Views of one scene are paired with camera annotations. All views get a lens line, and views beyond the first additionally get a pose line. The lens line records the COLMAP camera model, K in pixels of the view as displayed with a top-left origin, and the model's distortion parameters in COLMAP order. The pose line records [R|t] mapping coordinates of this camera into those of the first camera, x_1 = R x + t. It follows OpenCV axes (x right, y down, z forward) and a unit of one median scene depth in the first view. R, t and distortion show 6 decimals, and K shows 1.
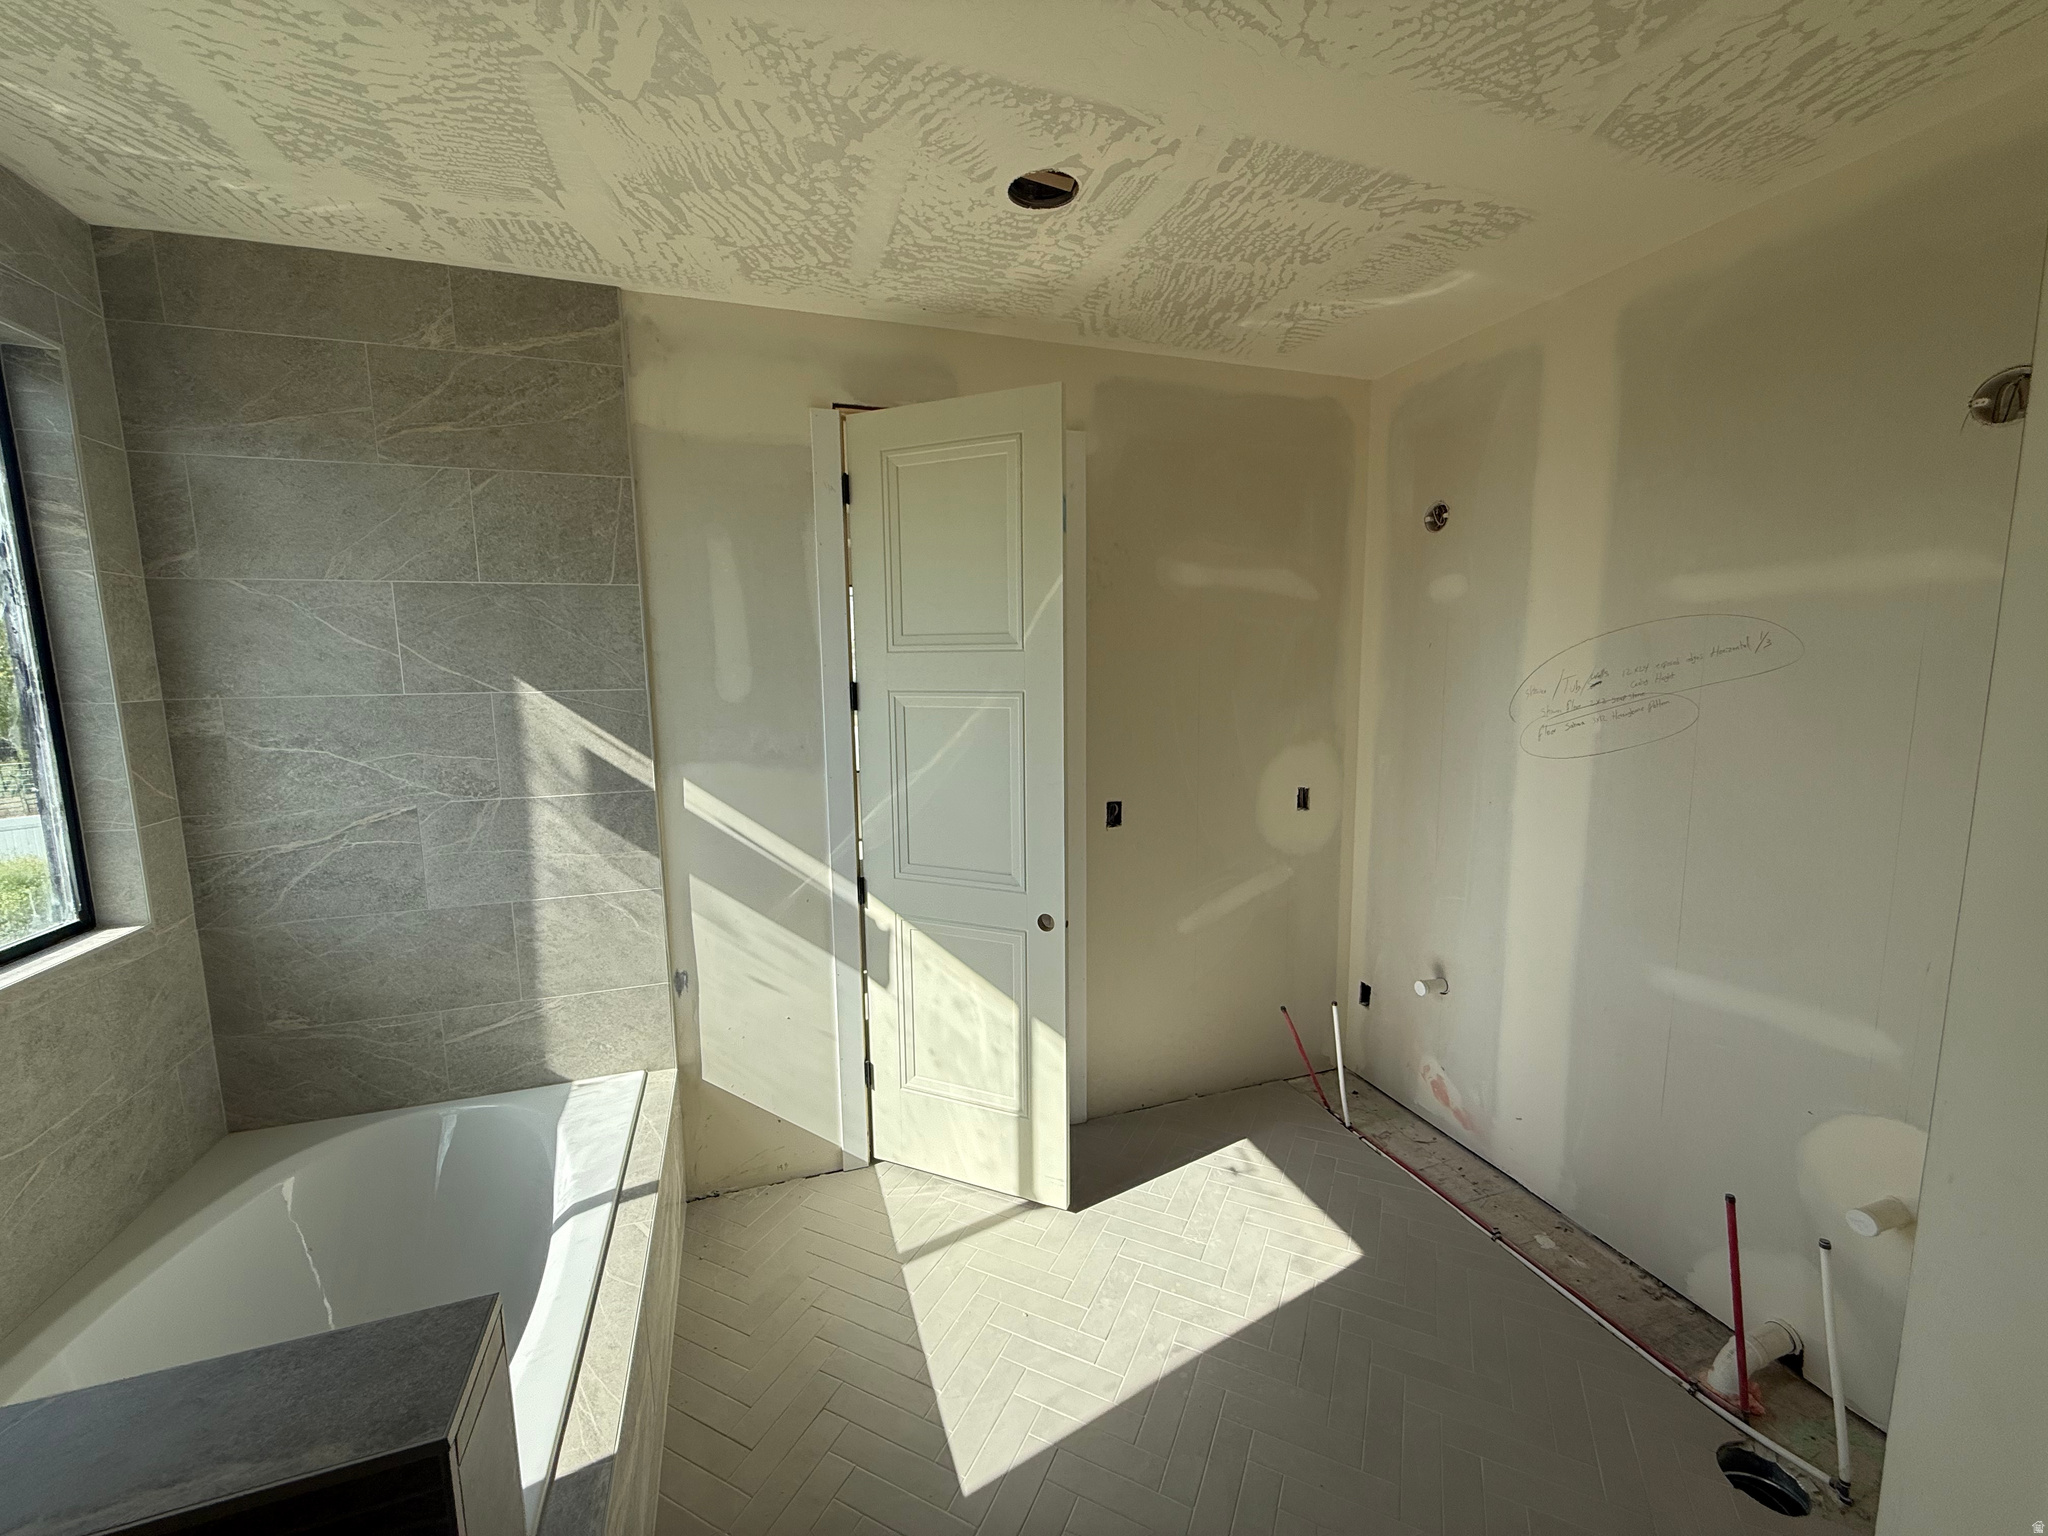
lens RADIAL K [[830.7, 0, 1024.0], [0, 830.7, 768.0], [0, 0, 1]] dist [0.000991, 0.000365]
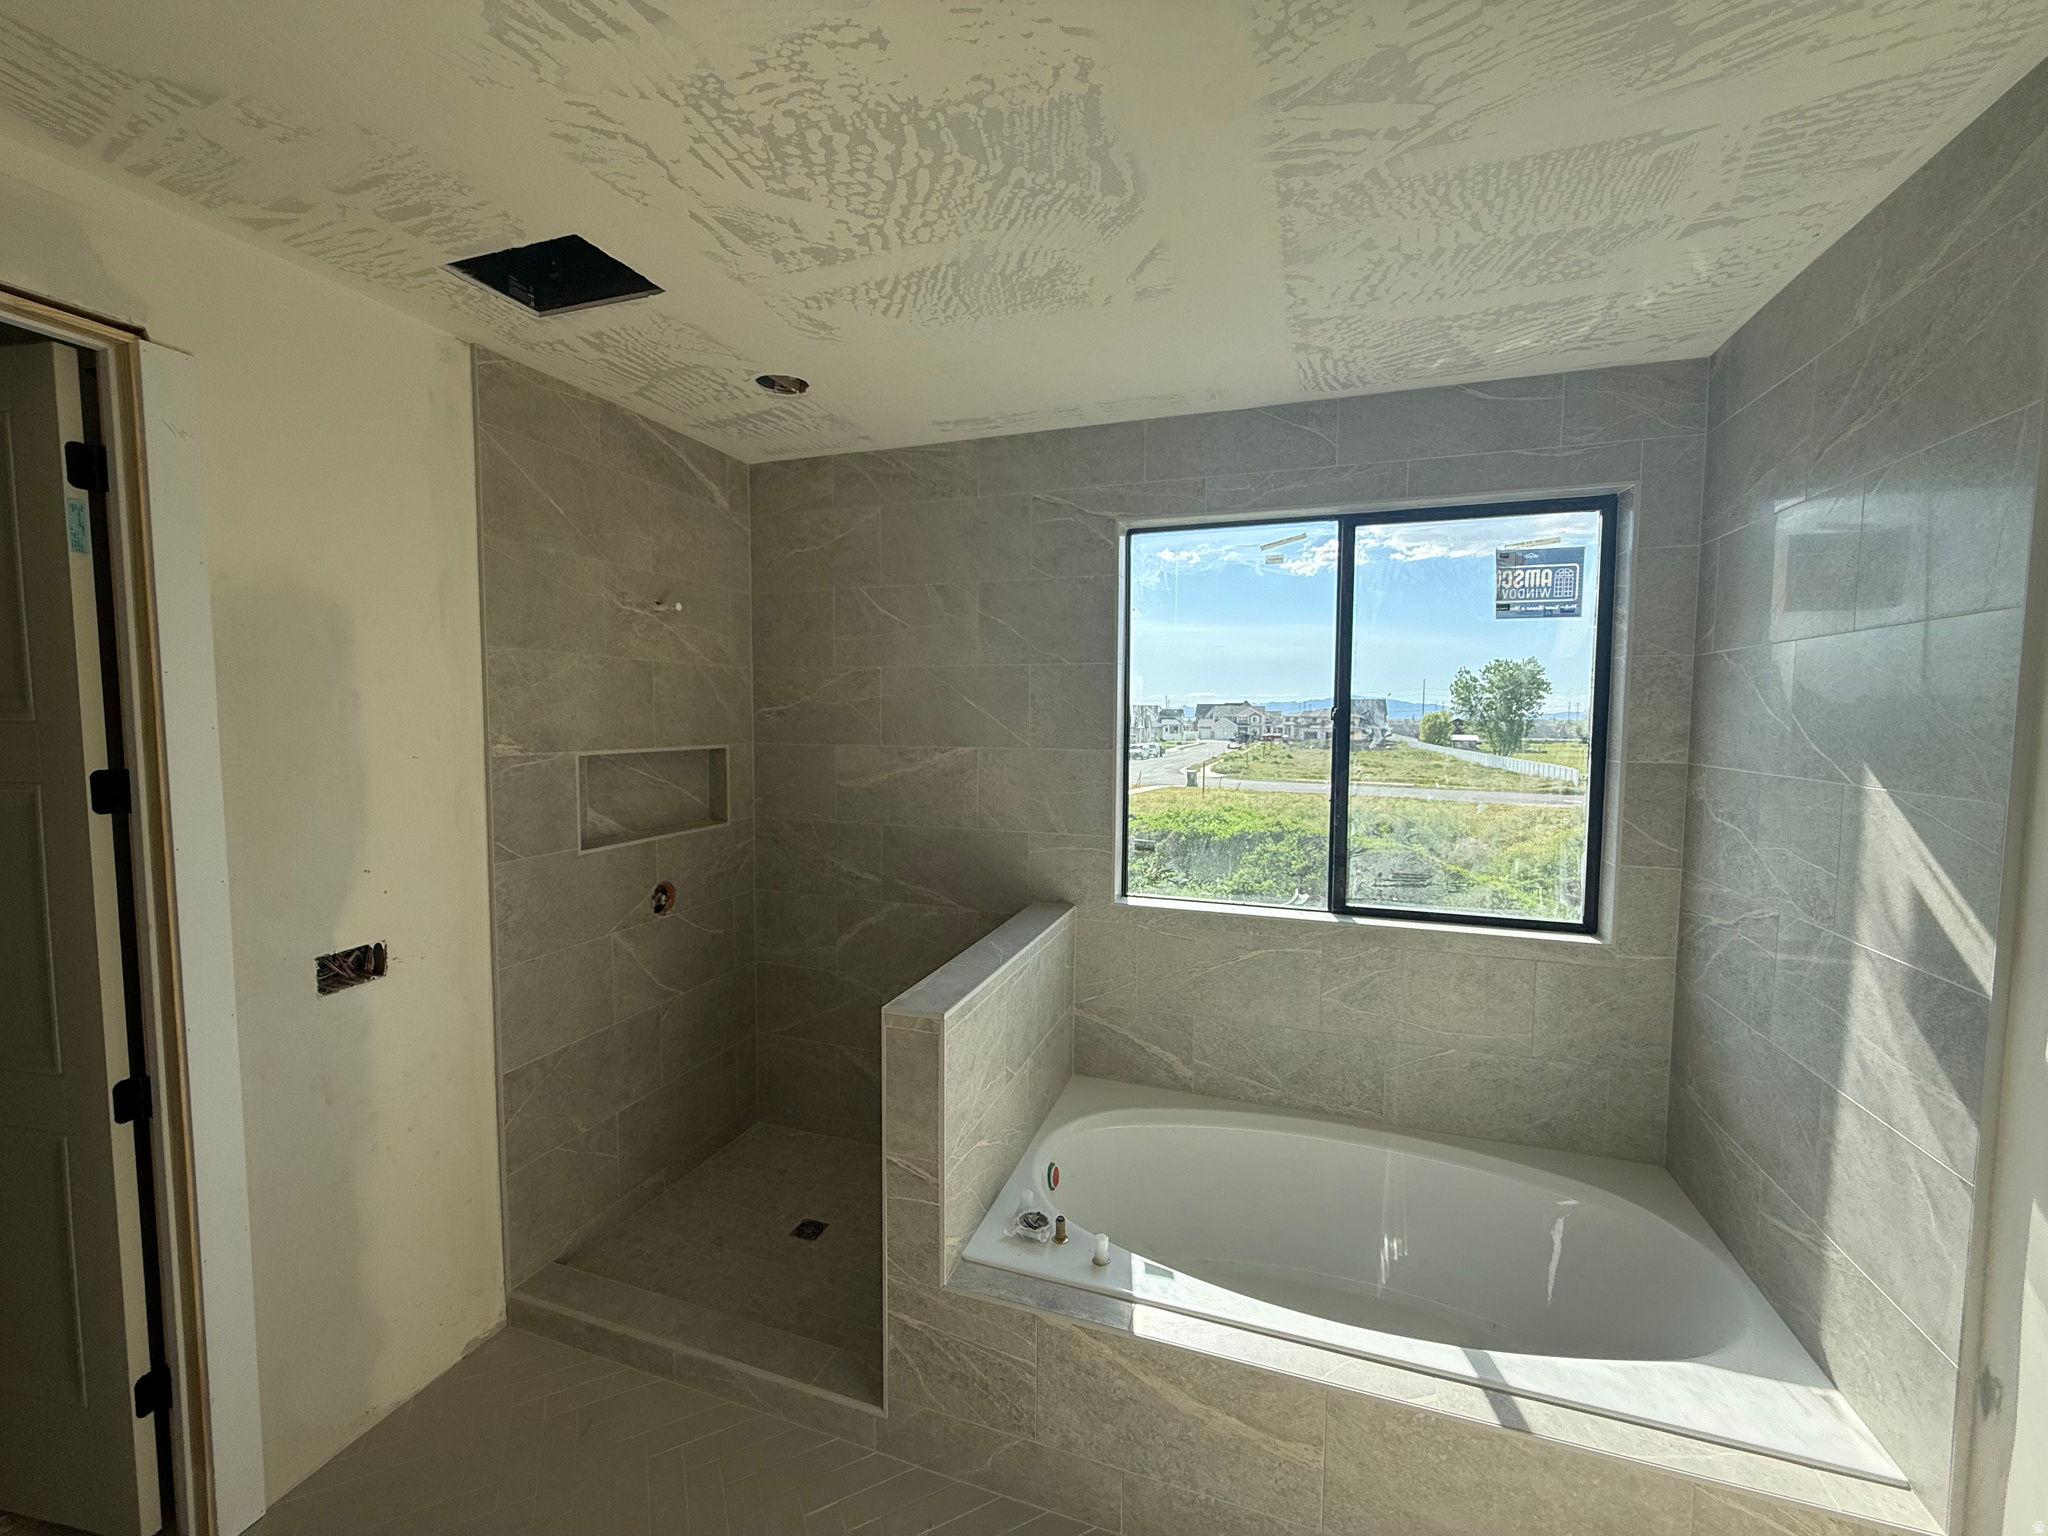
lens RADIAL K [[830.7, 0, 1024.0], [0, 830.7, 768.0], [0, 0, 1]] dist [0.000991, 0.000365]
pose [[-0.618912, 0.062831, -0.782943, 0.335472], [-0.100860, 0.982186, 0.158549, -0.140544], [0.778958, 0.177095, -0.601550, 0.844854]]
